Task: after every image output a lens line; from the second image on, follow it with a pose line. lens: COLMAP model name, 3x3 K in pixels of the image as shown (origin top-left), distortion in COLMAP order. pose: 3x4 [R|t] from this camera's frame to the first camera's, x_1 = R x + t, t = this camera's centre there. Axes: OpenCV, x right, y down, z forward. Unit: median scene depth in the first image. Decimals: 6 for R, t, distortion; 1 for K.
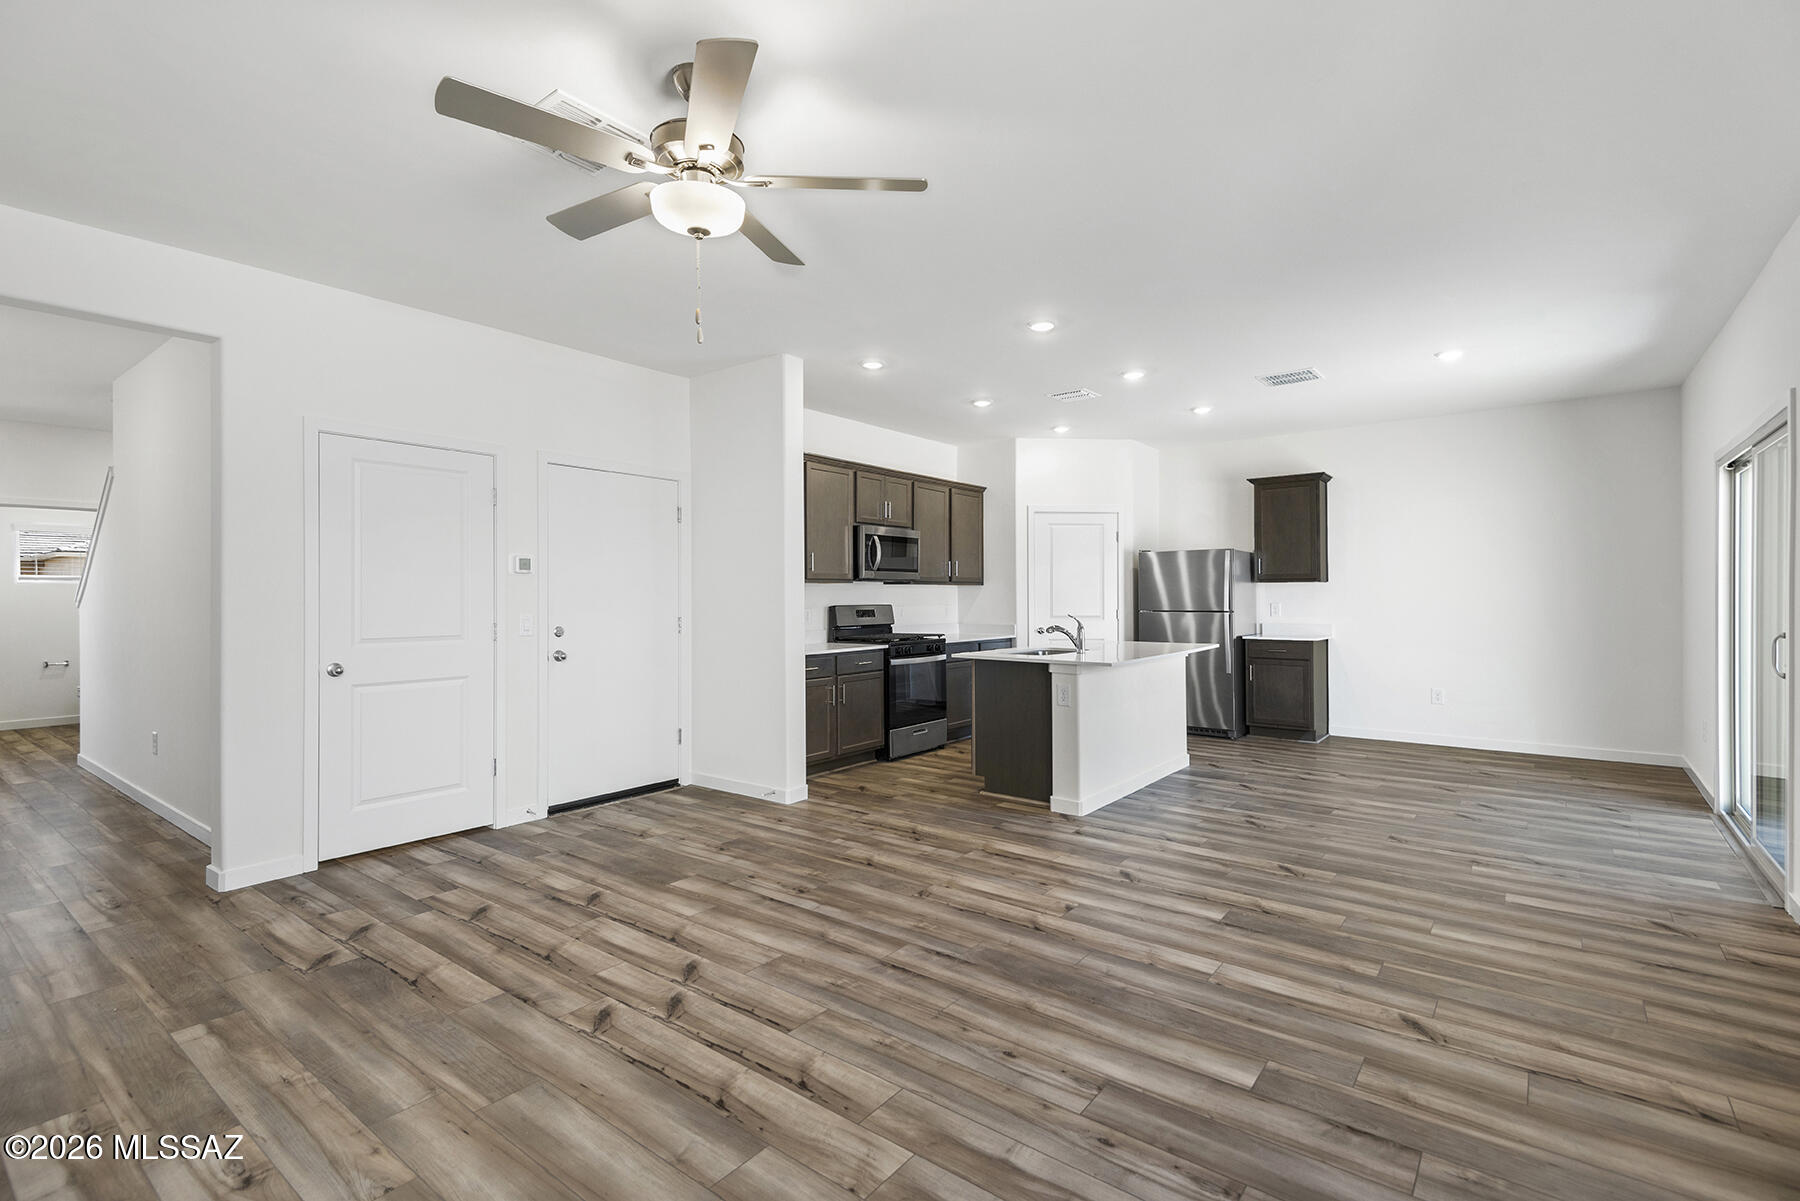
lens RADIAL K [[823.8, 0, 883.9], [0, 823.8, 596.0], [0, 0, 1]] dist [0.002858, -0.001554]
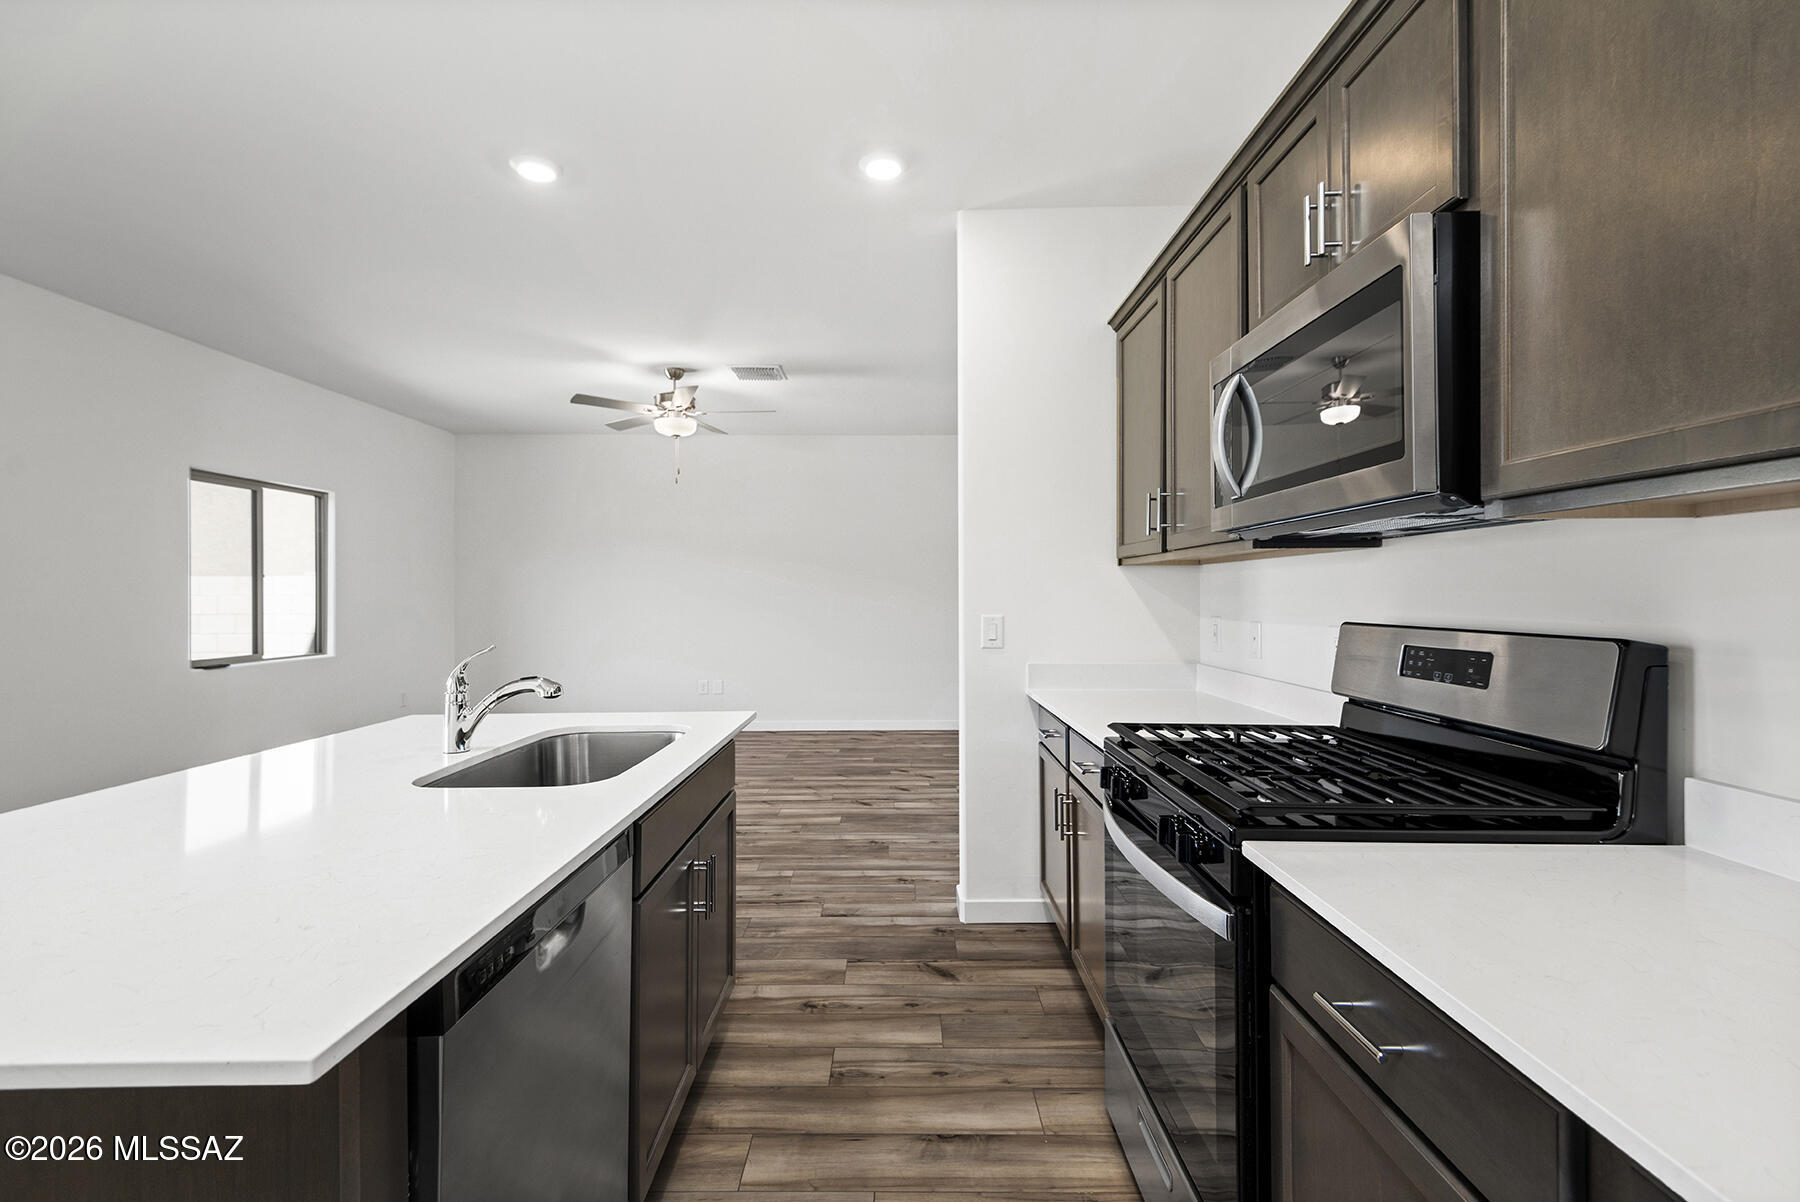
lens RADIAL K [[823.8, 0, 886.5], [0, 823.8, 595.1], [0, 0, 1]] dist [0.002858, -0.001554]
pose [[-0.790024, 0.007416, -0.613031, 0.368582], [0.000330, 0.999932, 0.011671, -0.002095], [0.613075, 0.009018, -0.789973, 1.655346]]
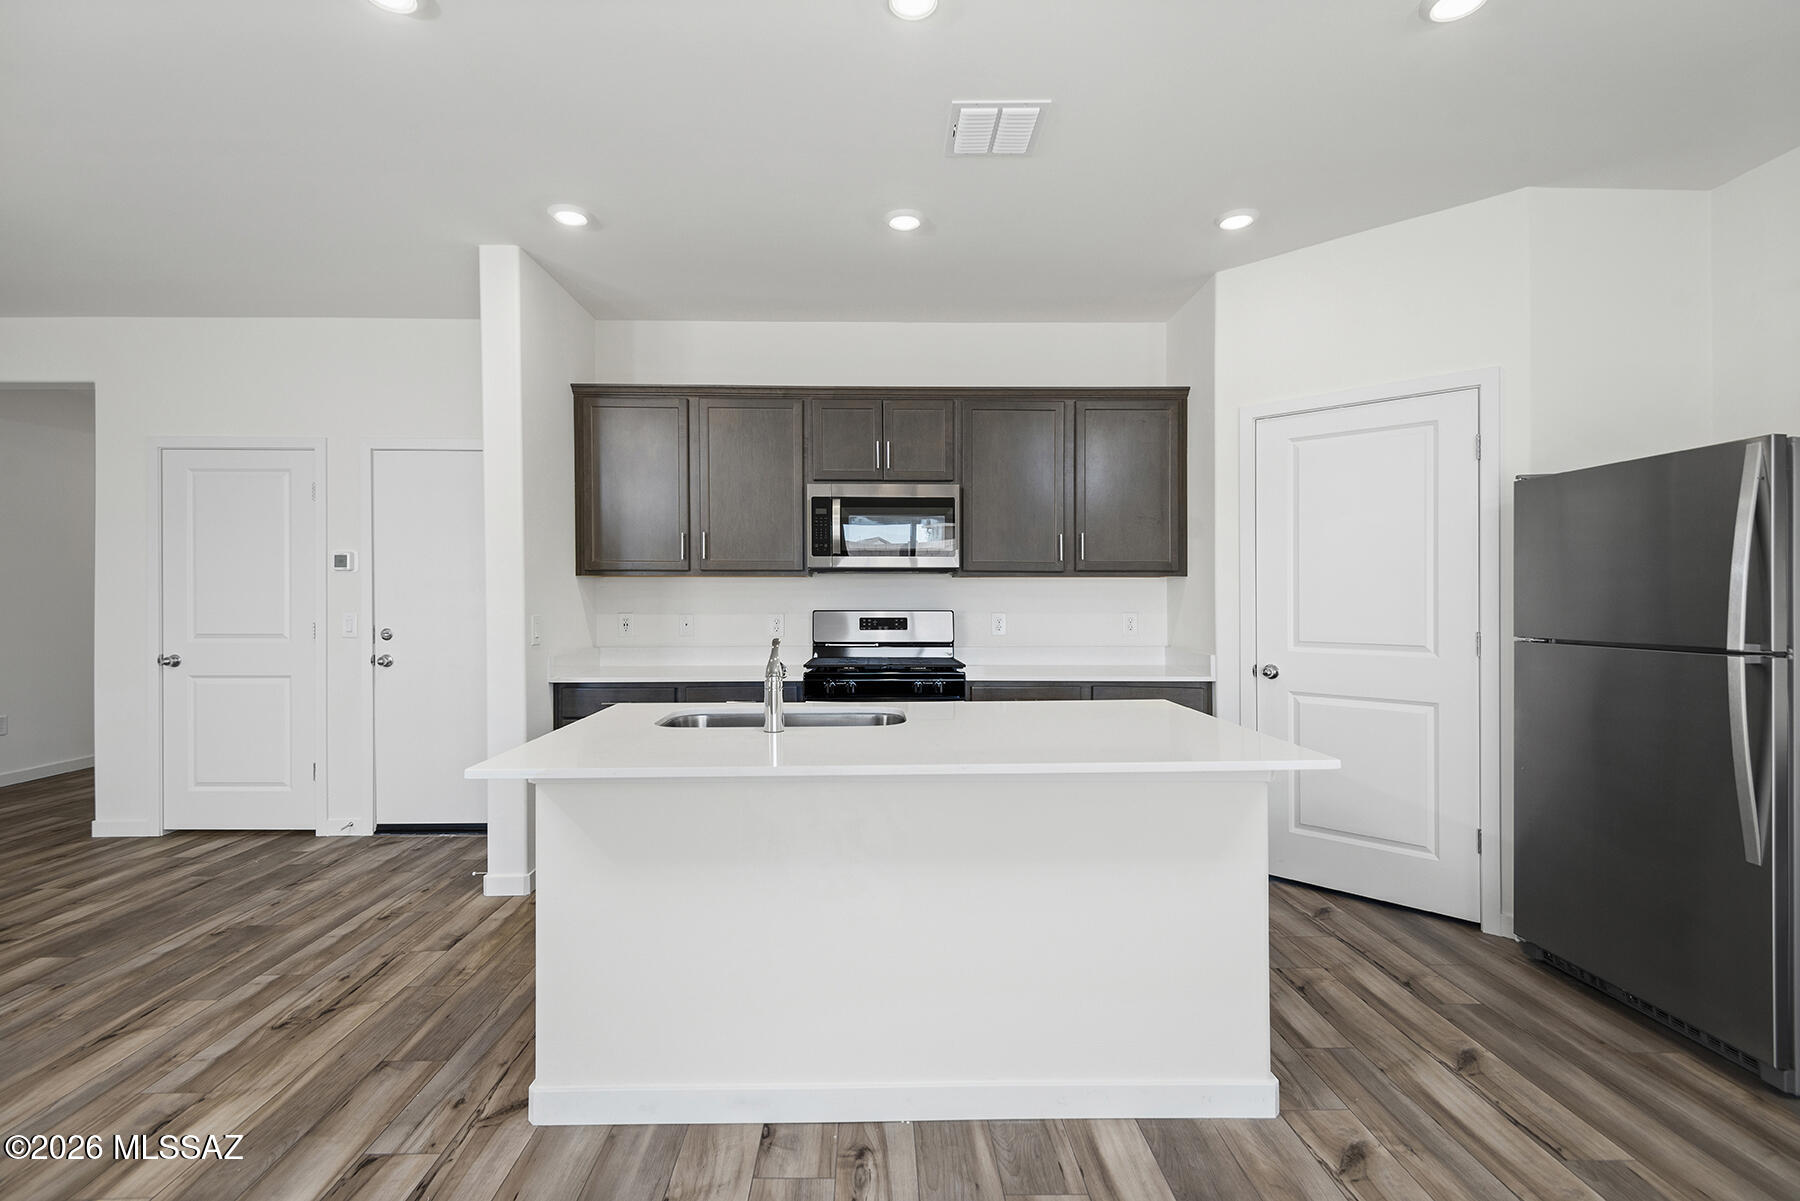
lens RADIAL K [[823.8, 0, 898.5], [0, 823.8, 590.5], [0, 0, 1]] dist [0.002858, -0.001554]
pose [[0.630008, -0.002236, -0.776585, 0.717189], [-0.002308, 0.999986, -0.004752, -0.002049], [0.776585, 0.004786, 0.629995, 0.929680]]
